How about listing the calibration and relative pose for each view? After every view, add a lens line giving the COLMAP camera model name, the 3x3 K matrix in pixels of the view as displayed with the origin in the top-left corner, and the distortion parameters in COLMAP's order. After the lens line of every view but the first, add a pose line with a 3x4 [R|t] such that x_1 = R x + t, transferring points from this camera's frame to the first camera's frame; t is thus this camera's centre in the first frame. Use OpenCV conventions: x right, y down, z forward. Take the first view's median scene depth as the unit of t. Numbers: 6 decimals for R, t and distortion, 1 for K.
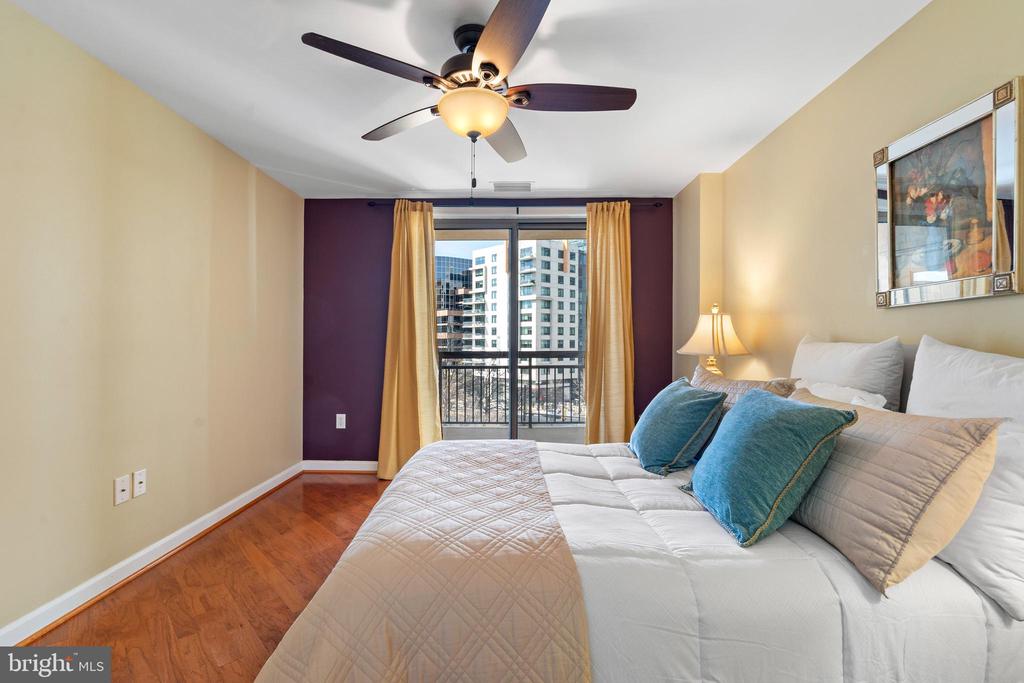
lens RADIAL K [[467.2, 0, 505.0], [0, 467.2, 344.9], [0, 0, 1]] dist [-0.004278, -0.000078]
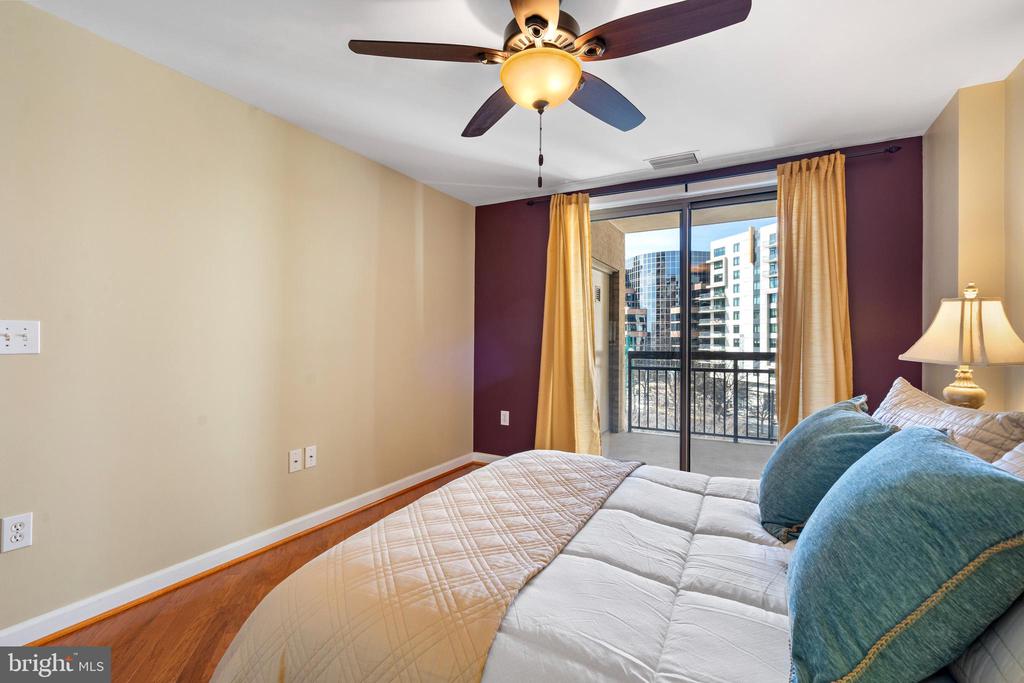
lens RADIAL K [[464.3, 0, 507.8], [0, 464.3, 340.7], [0, 0, 1]] dist [-0.000149, 0.000885]
pose [[0.883929, 0.002855, -0.467613, 0.139906], [-0.005681, 0.999973, -0.004633, -0.002253], [0.467587, 0.006752, 0.883921, 0.100333]]
